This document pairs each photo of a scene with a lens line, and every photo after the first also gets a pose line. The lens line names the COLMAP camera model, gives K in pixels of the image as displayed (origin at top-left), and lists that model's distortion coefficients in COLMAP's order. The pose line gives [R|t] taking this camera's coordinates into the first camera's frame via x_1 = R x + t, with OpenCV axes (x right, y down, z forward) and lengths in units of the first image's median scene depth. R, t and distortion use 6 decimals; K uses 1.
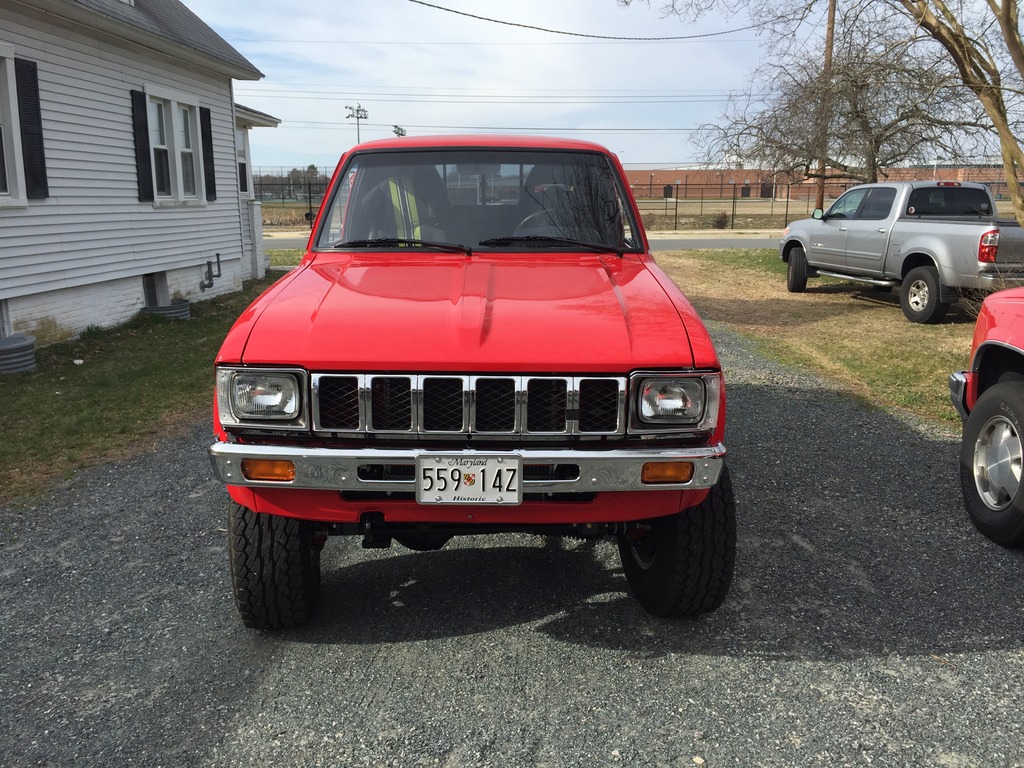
lens RADIAL K [[872.5, 0, 512.0], [0, 872.5, 384.0], [0, 0, 1]] dist [0.083942, -0.130652]
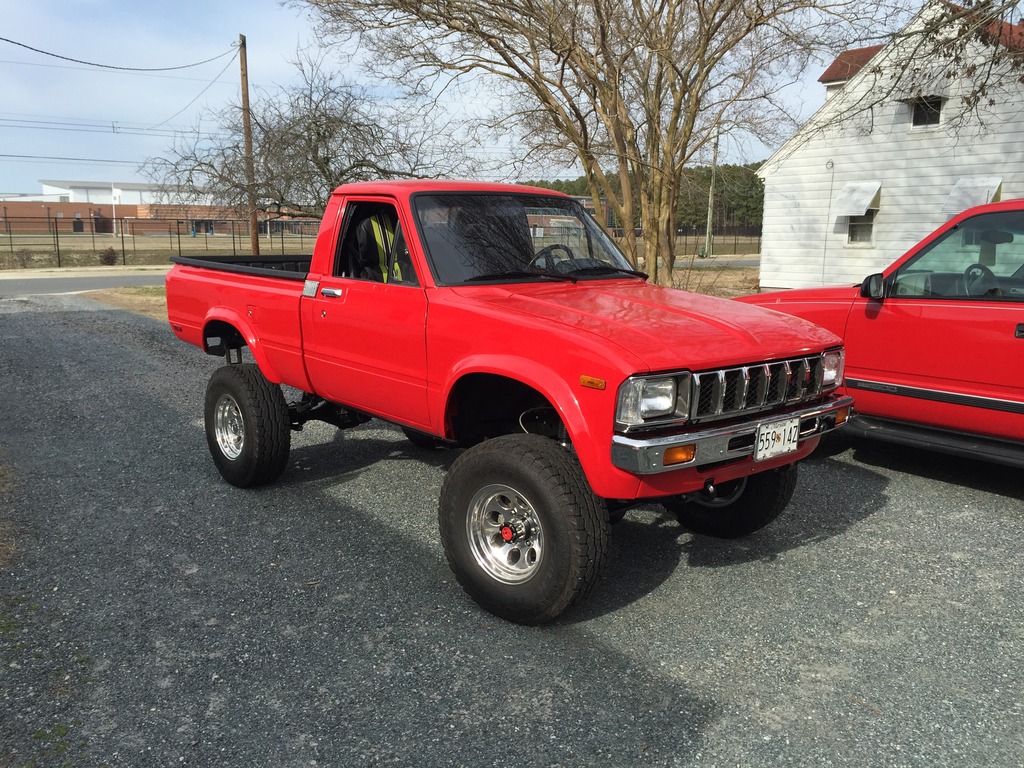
lens RADIAL K [[872.5, 0, 512.0], [0, 872.5, 384.0], [0, 0, 1]] dist [0.083942, -0.130652]
pose [[0.757721, -0.108733, 0.643456, -1.246087], [0.133890, 0.990948, 0.009787, -0.044989], [-0.638695, 0.078737, 0.765421, 0.197096]]
